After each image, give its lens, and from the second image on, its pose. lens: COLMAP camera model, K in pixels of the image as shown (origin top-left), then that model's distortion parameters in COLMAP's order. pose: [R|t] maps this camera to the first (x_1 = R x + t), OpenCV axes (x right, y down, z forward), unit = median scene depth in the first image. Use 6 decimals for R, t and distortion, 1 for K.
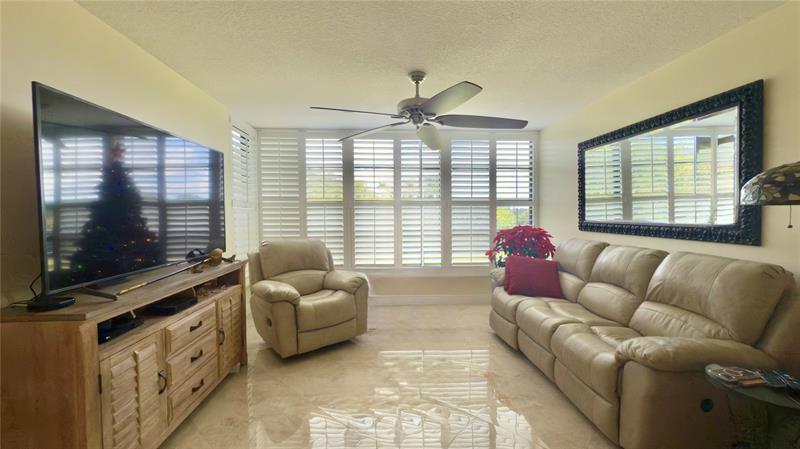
lens RADIAL K [[317.7, 0, 400.0], [0, 317.7, 222.8], [0, 0, 1]] dist [-0.000358, -0.000059]
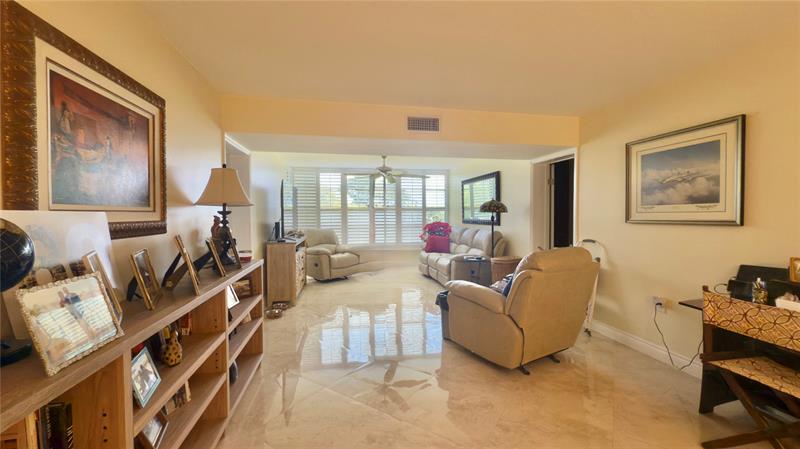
lens RADIAL K [[317.7, 0, 400.0], [0, 317.7, 222.8], [0, 0, 1]] dist [-0.000358, -0.000059]
pose [[0.992250, -0.004419, 0.124180, -0.084123], [0.005082, 0.999974, -0.005021, 0.027345], [-0.124155, 0.005614, 0.992247, -0.928810]]
